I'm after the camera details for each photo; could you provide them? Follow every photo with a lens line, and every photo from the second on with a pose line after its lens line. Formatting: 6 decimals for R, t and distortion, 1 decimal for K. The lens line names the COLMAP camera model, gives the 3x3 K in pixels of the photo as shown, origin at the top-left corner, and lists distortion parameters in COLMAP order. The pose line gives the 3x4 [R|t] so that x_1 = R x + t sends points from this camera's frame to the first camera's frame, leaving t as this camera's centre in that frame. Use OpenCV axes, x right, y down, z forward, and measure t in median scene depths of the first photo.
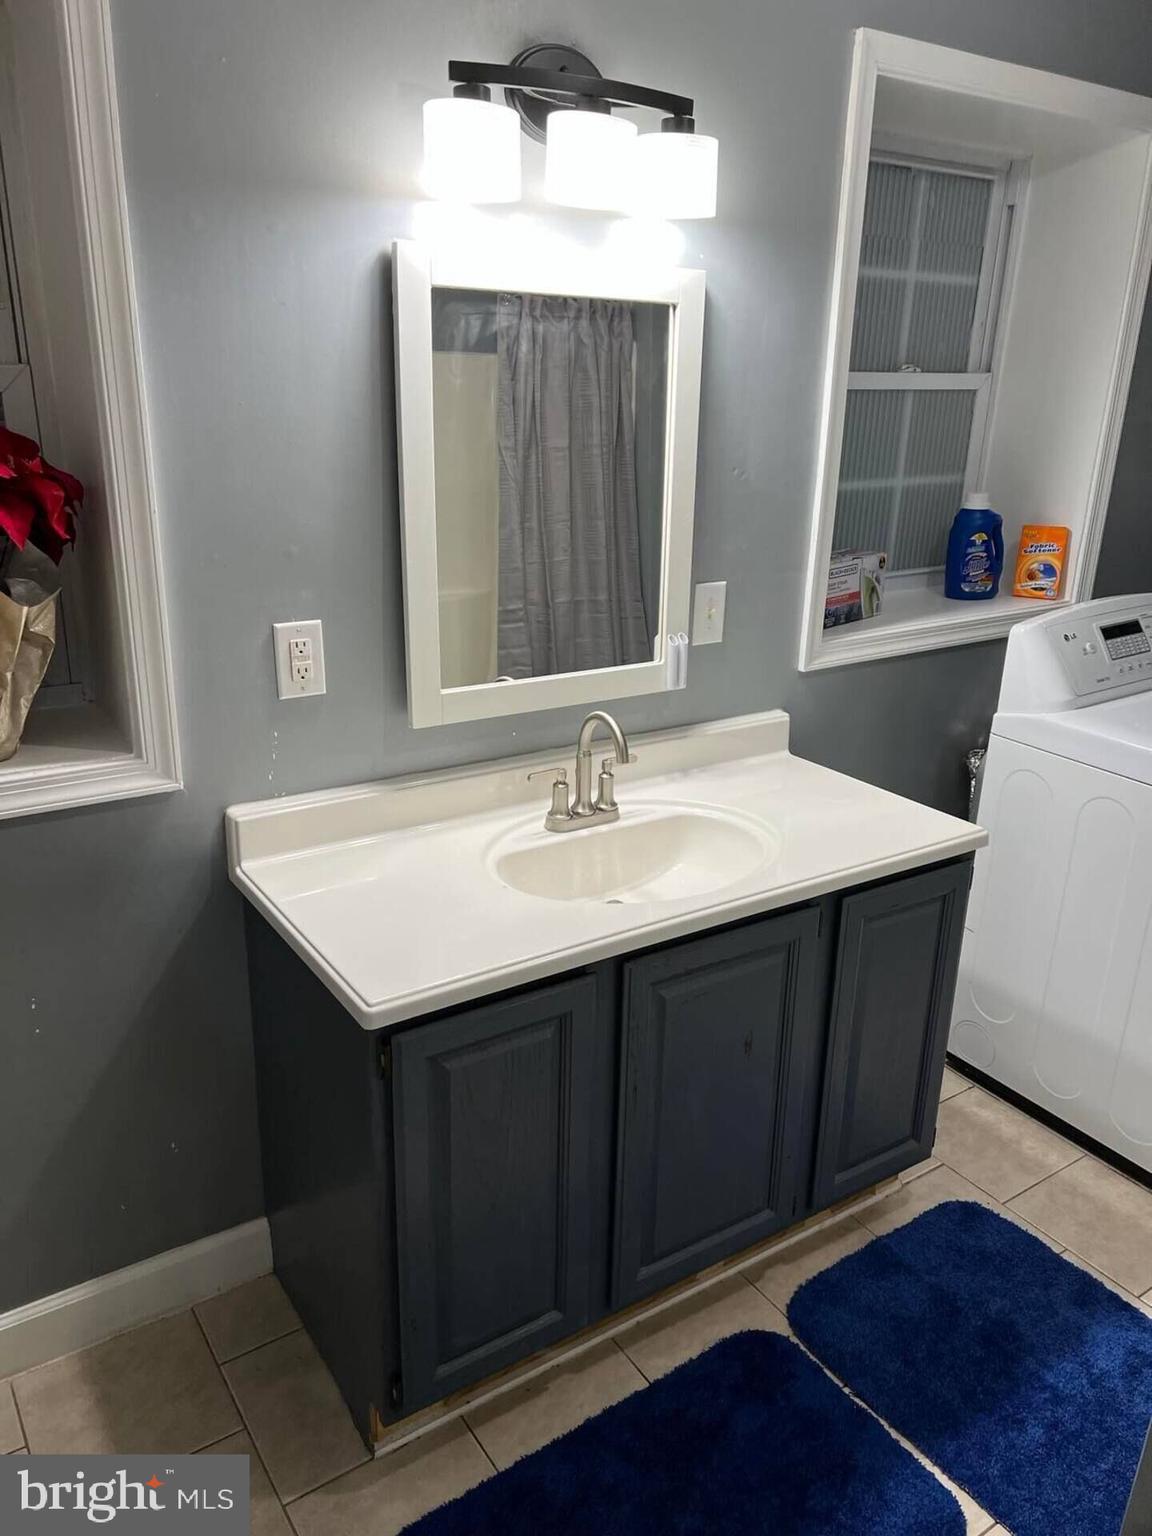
lens RADIAL K [[1128.9, 0, 572.5], [0, 1128.9, 787.4], [0, 0, 1]] dist [0.034224, -0.054136]
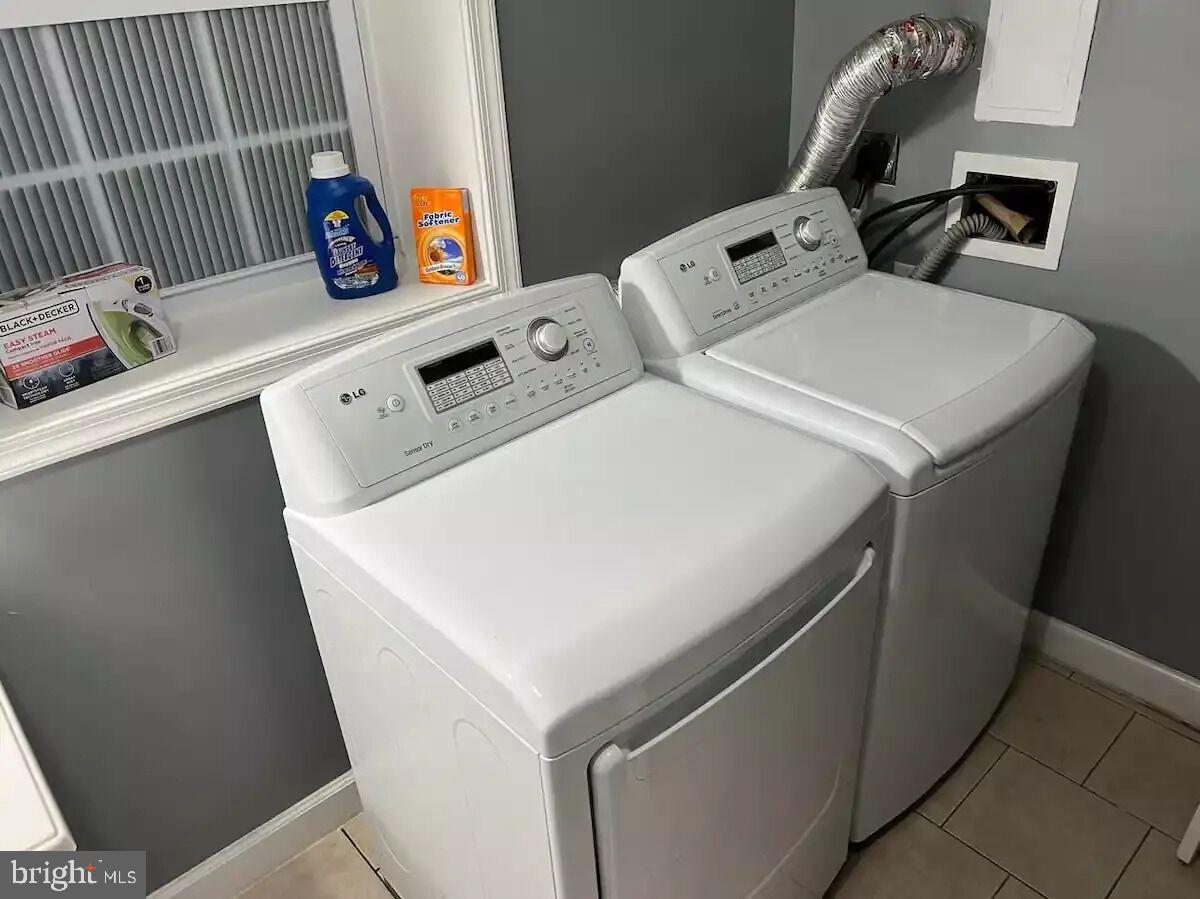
lens RADIAL K [[882.0, 0, 600.0], [0, 882.0, 449.5], [0, 0, 1]] dist [0.034224, -0.054136]
pose [[0.984359, -0.137190, 0.110529, 0.583232], [0.120326, 0.981790, 0.147002, -0.180317], [-0.128684, -0.131404, 0.982941, 0.525138]]
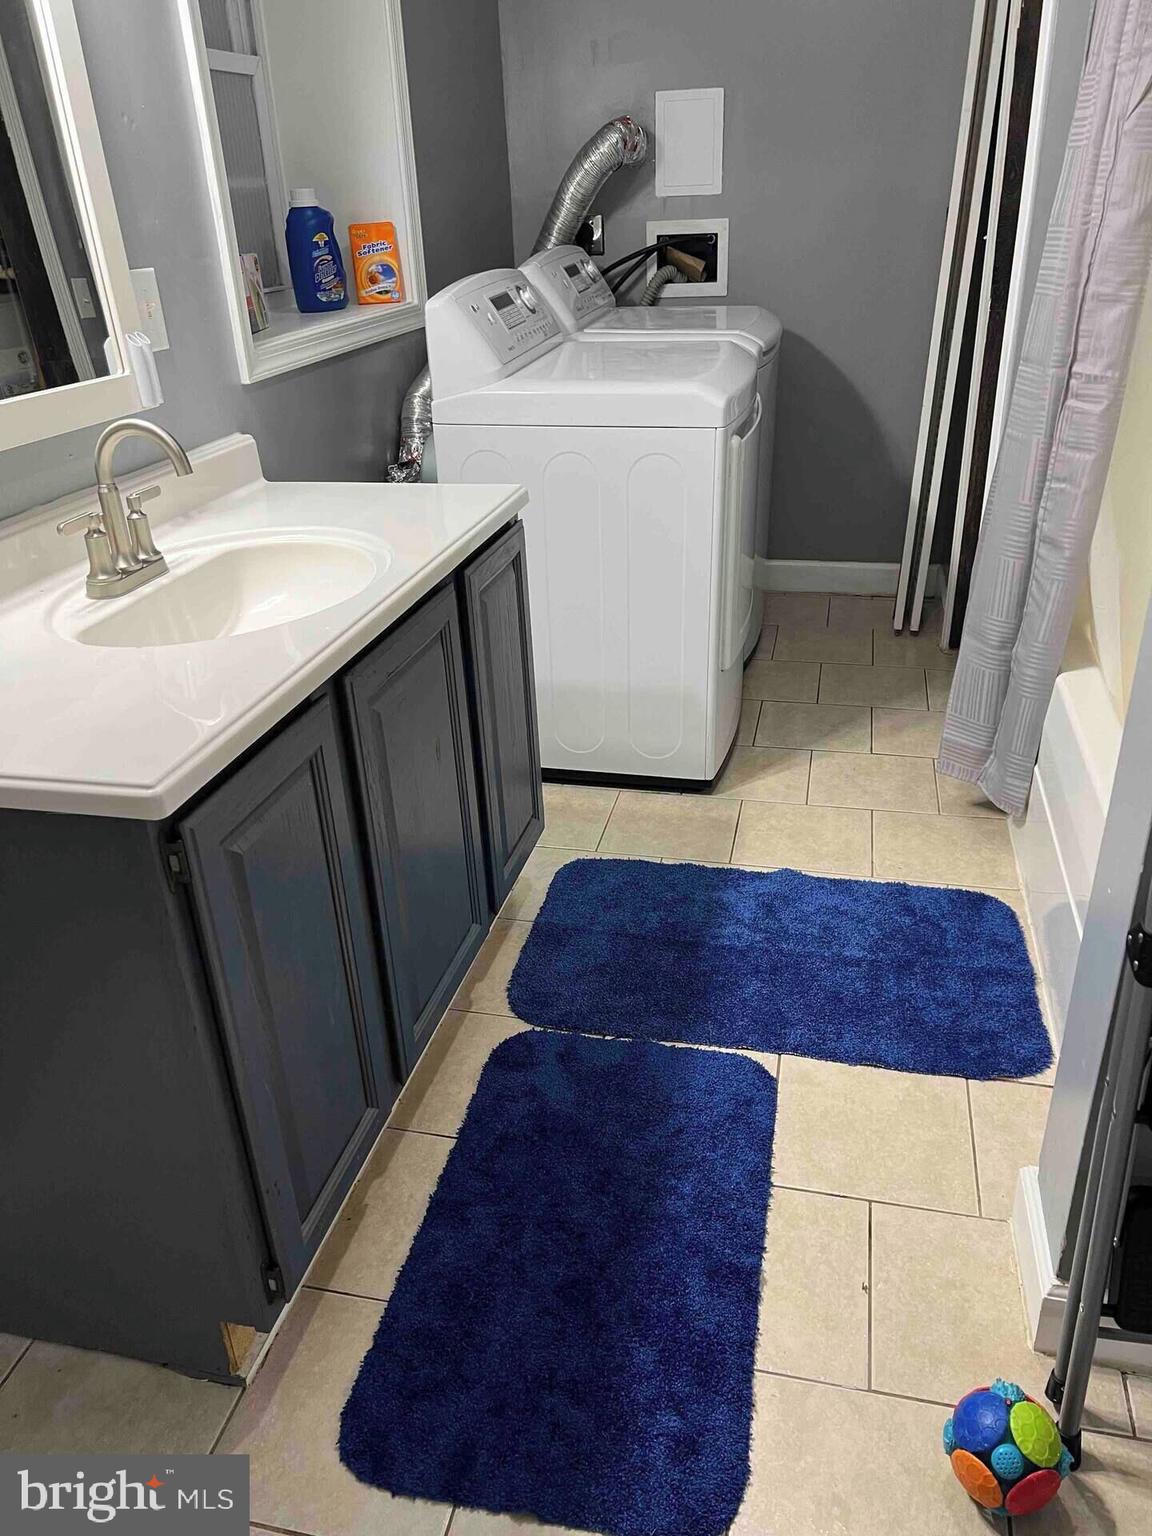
lens RADIAL K [[1128.9, 0, 572.5], [0, 1128.9, 787.4], [0, 0, 1]] dist [0.034224, -0.054136]
pose [[0.723100, -0.361416, 0.588647, -0.271320], [0.289670, 0.932301, 0.216579, 0.078439], [-0.627071, 0.013905, 0.778838, 0.194017]]
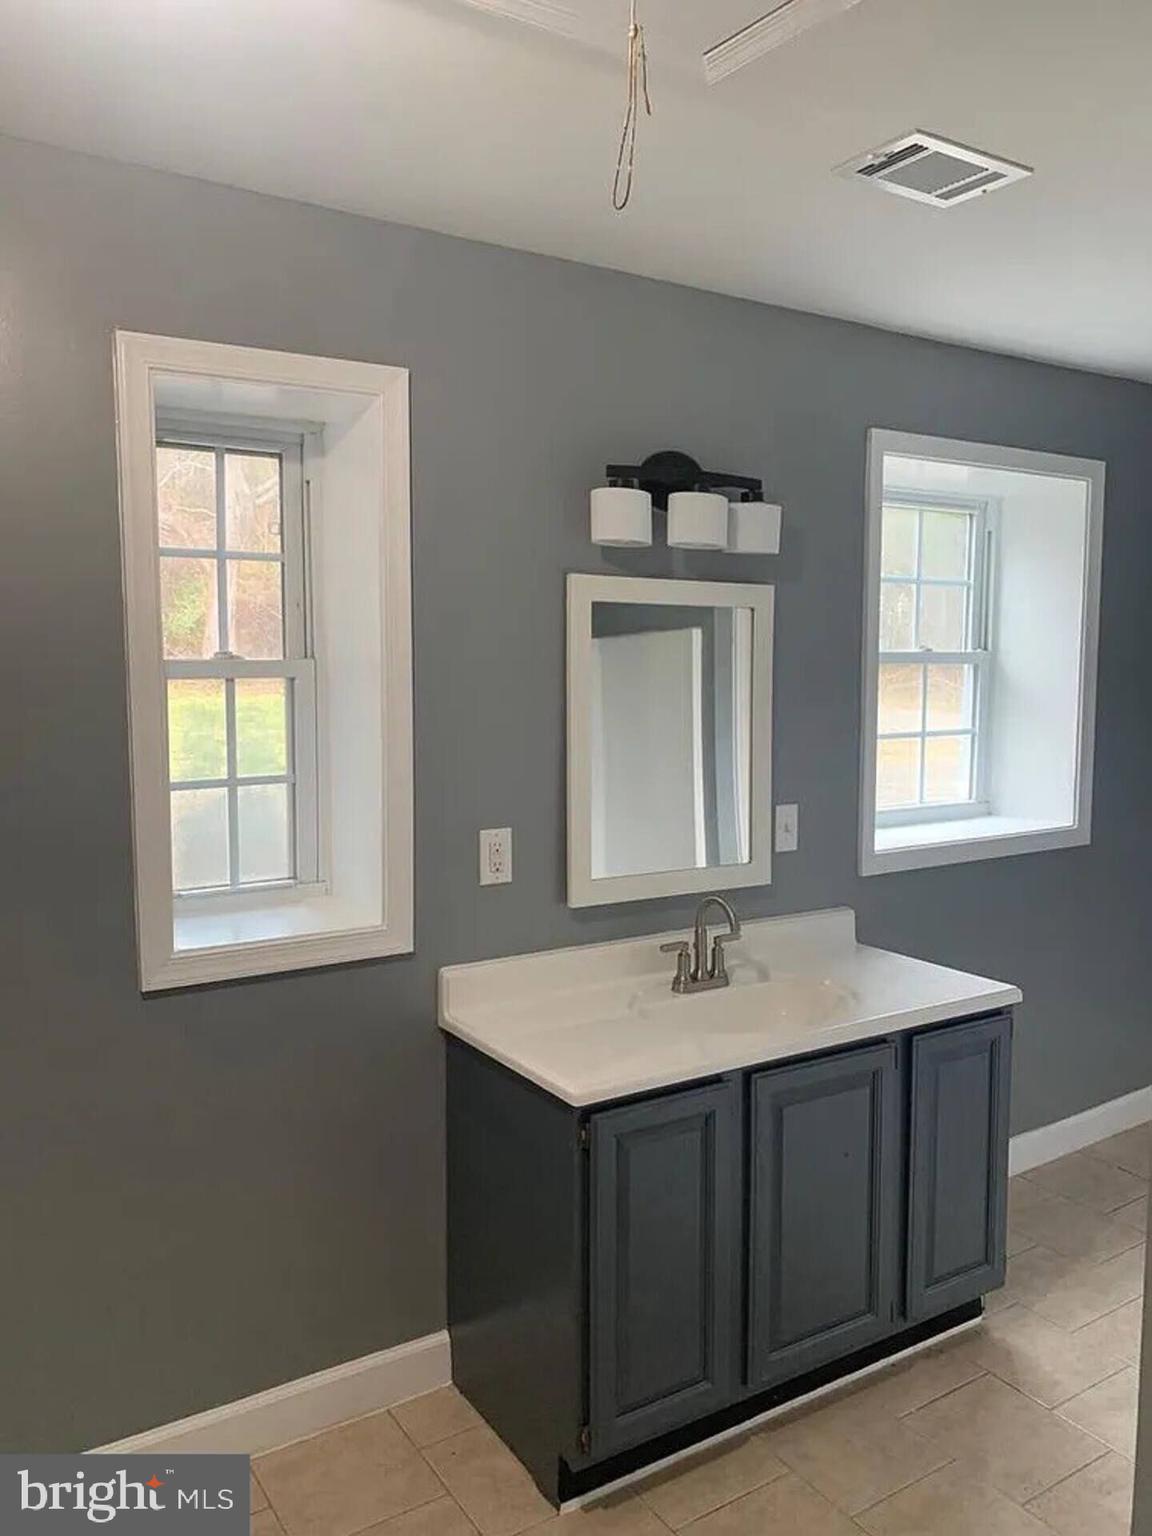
lens RADIAL K [[1128.9, 0, 572.5], [0, 1128.9, 787.4], [0, 0, 1]] dist [0.034224, -0.054136]
pose [[0.999443, -0.023279, -0.023916, -0.095871], [0.016764, 0.969783, -0.243391, 0.116088], [0.028859, 0.242855, 0.969633, -0.287126]]
